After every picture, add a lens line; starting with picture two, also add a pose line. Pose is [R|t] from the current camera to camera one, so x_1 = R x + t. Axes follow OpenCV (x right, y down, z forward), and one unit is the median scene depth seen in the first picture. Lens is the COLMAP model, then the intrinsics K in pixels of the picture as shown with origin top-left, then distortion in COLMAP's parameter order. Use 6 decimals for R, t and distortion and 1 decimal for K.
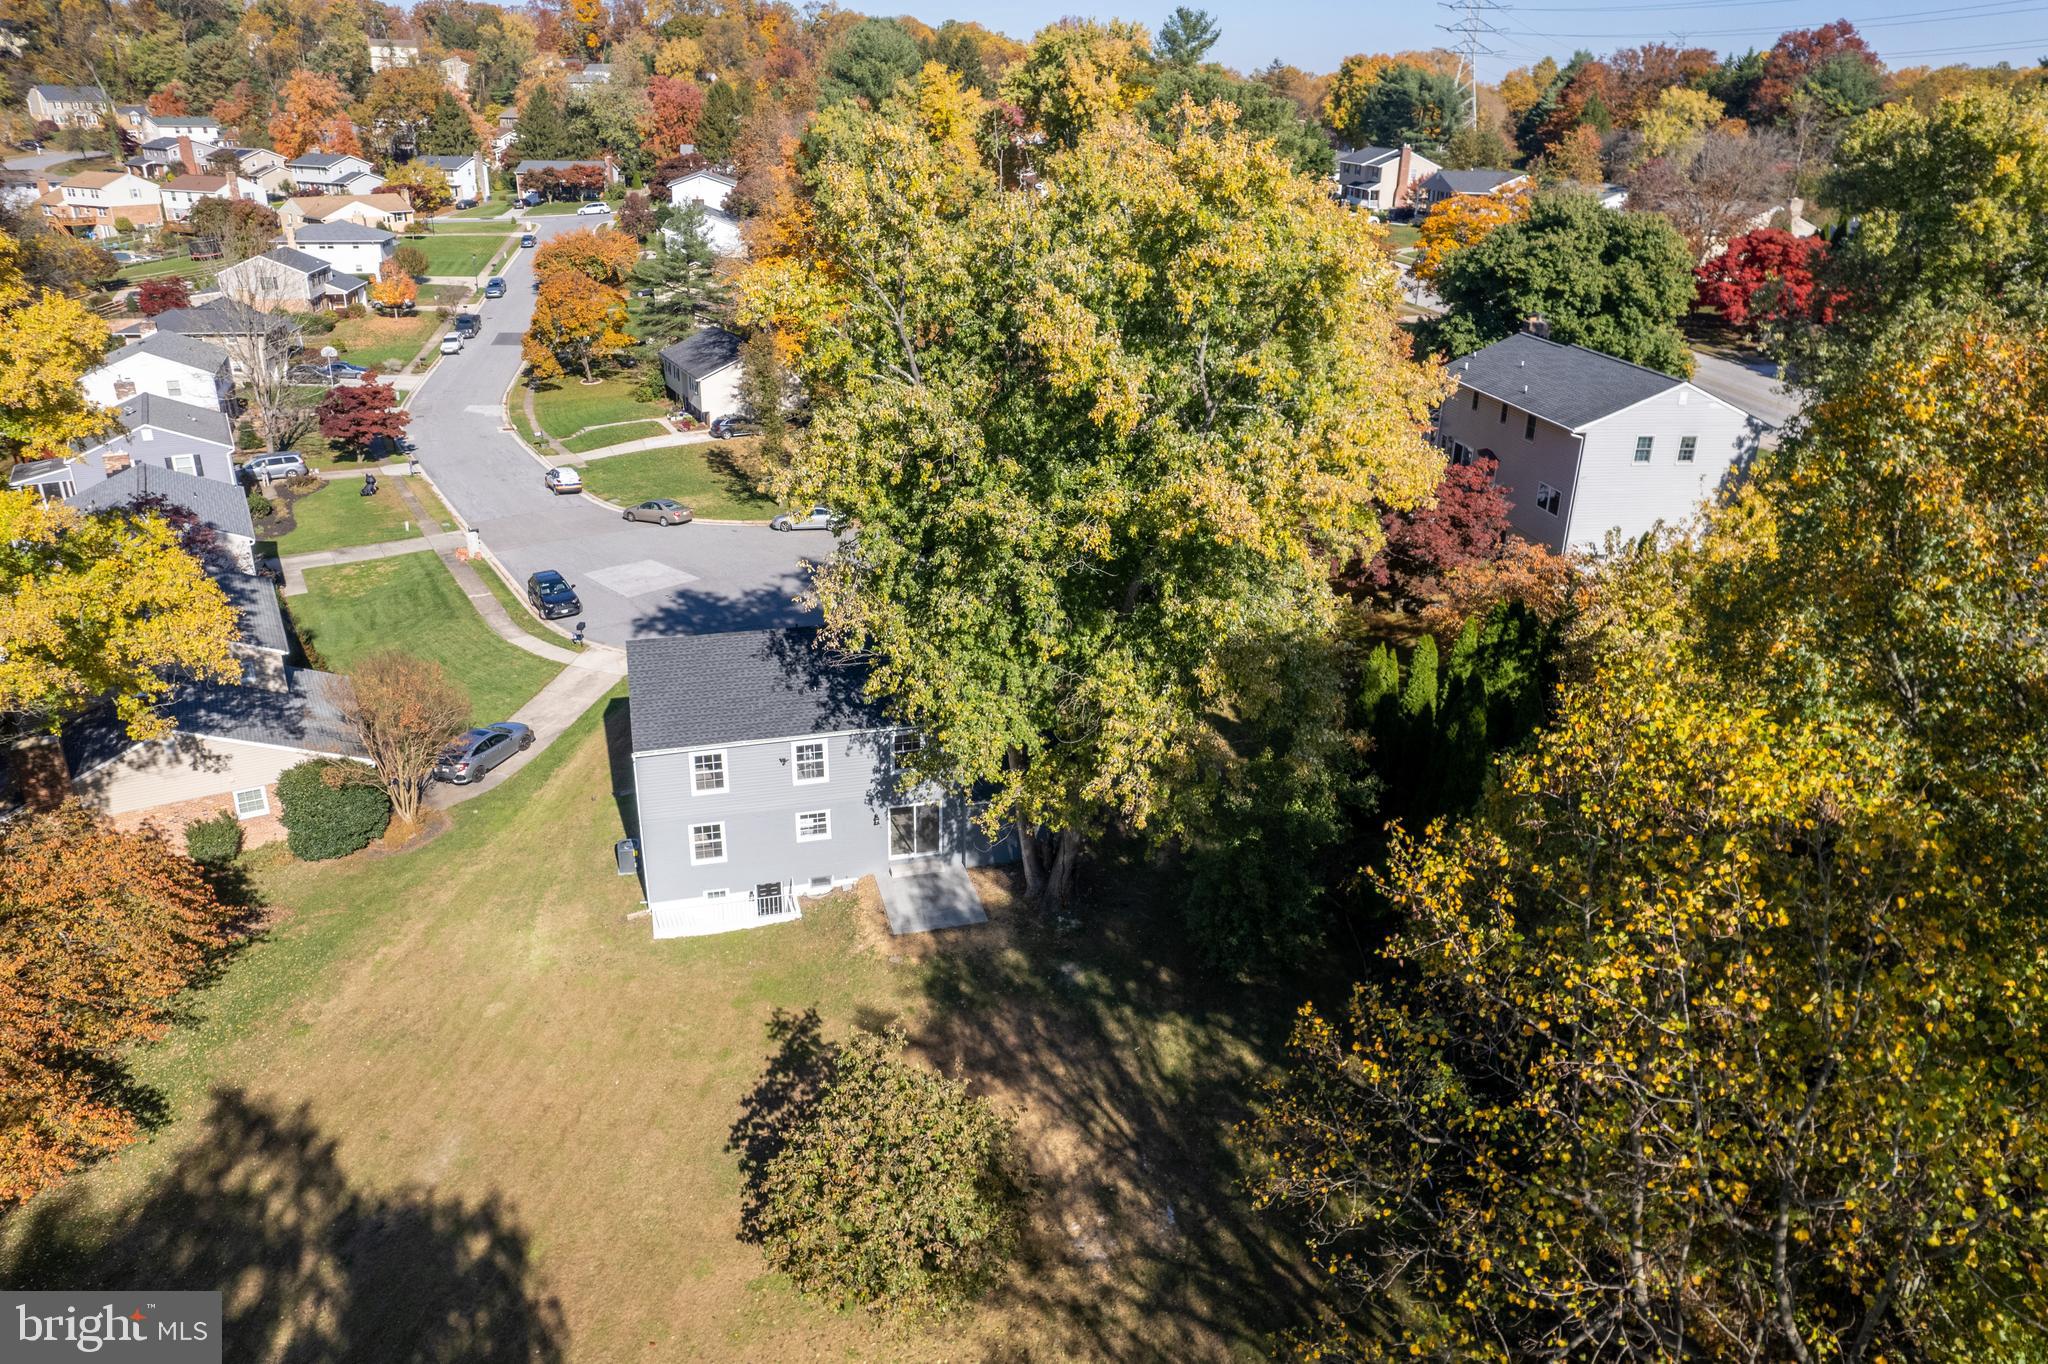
lens RADIAL K [[1370.4, 0, 1037.1], [0, 1370.4, 667.3], [0, 0, 1]] dist [-0.062306, 0.049565]
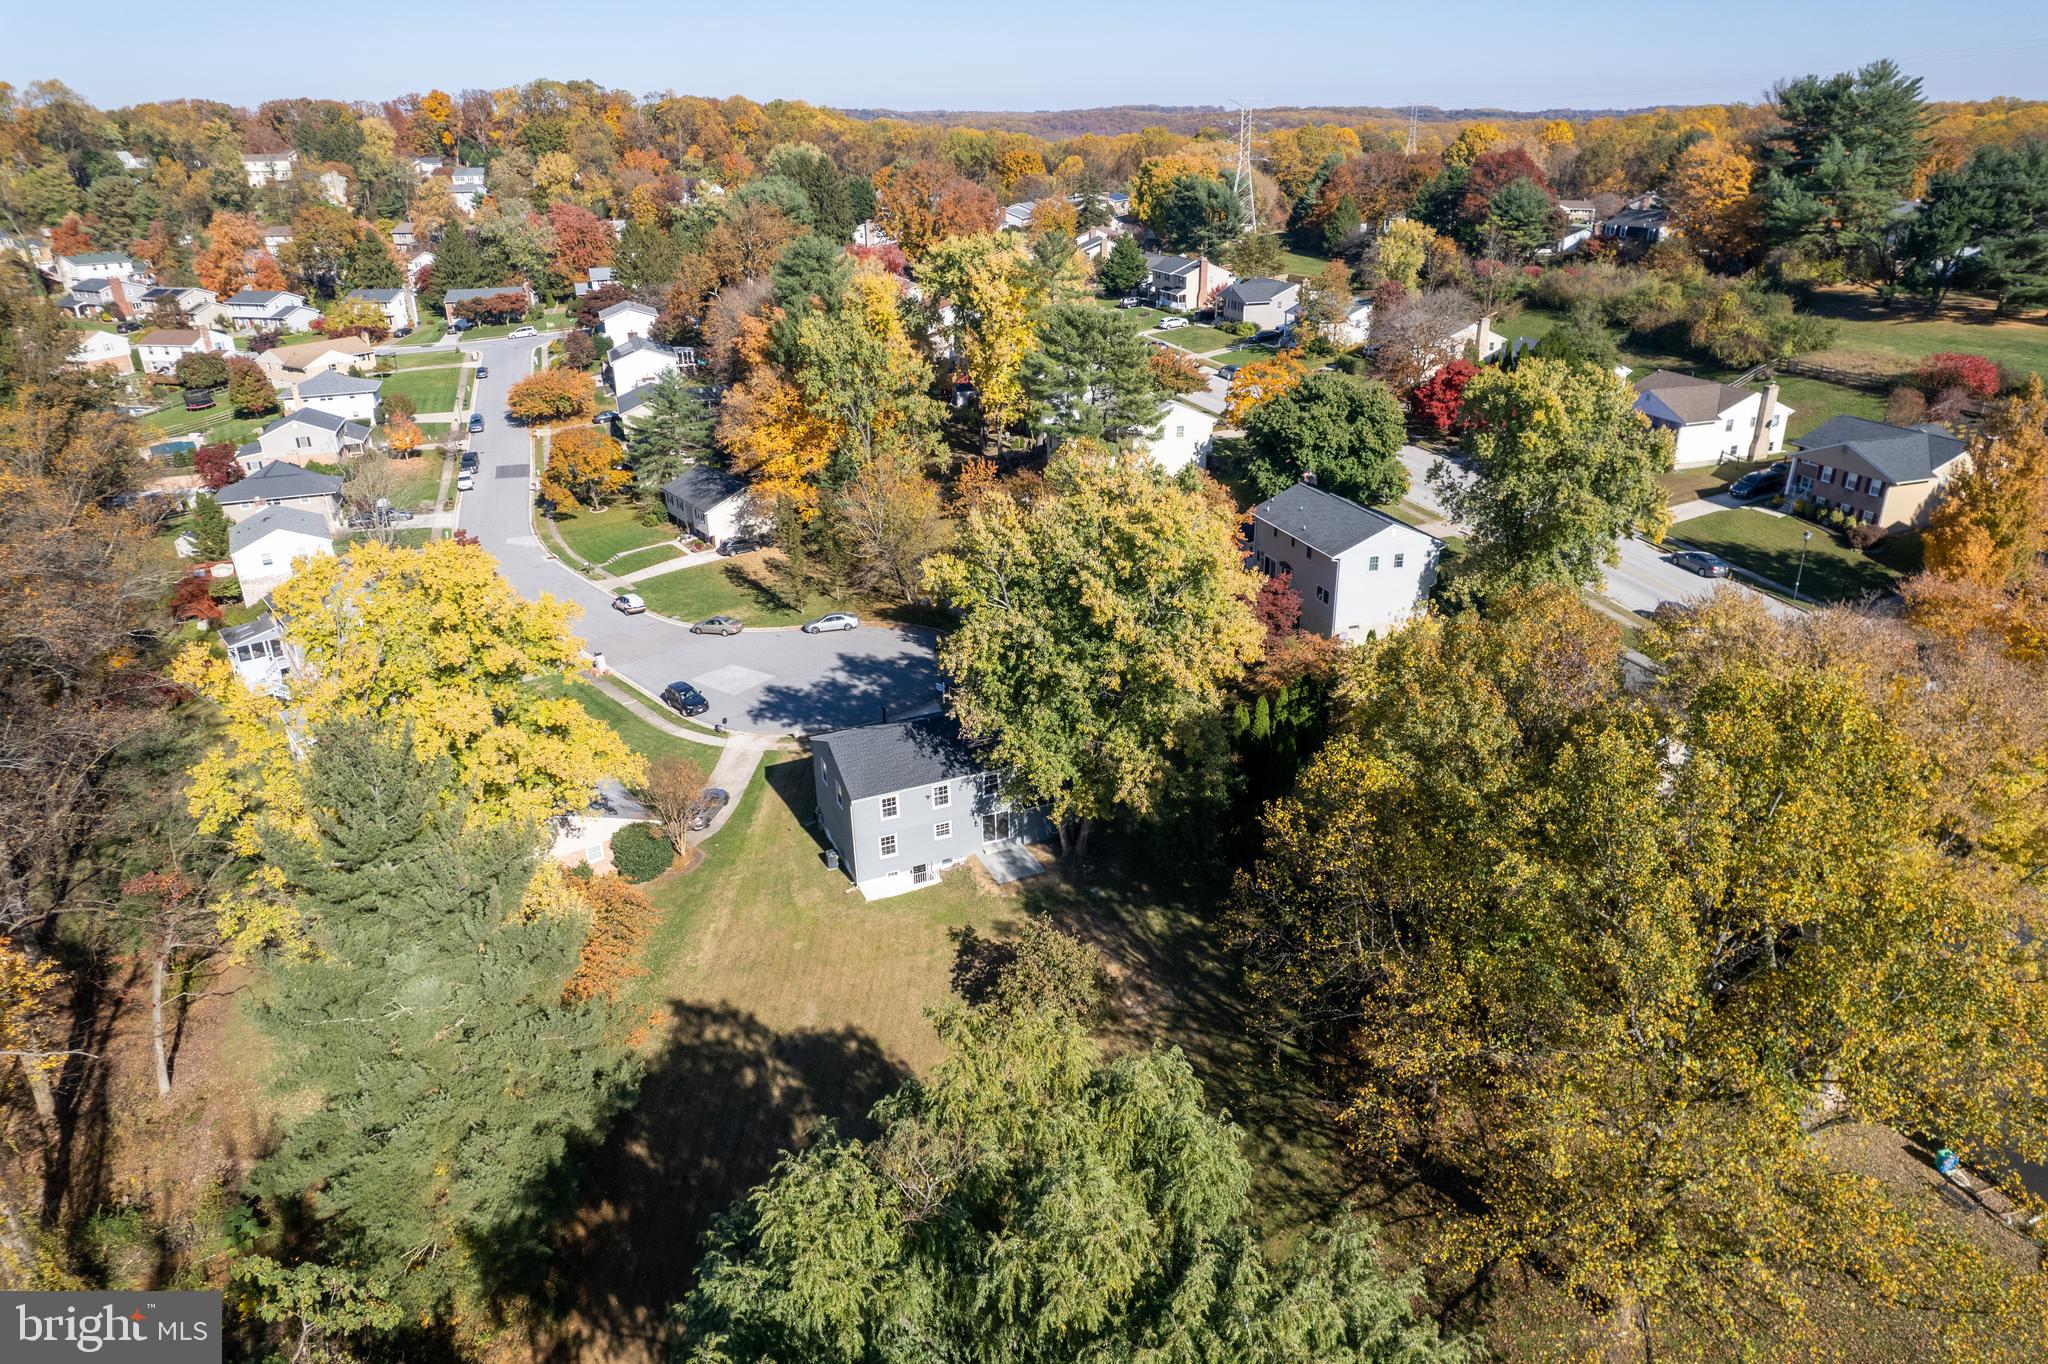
lens RADIAL K [[1370.4, 0, 1023.4], [0, 1370.4, 679.1], [0, 0, 1]] dist [-0.062306, 0.049565]
pose [[0.989193, -0.093016, 0.113334, -0.238997], [0.091138, 0.995603, 0.021652, -0.110897], [-0.114850, -0.011089, 0.993321, -0.794316]]
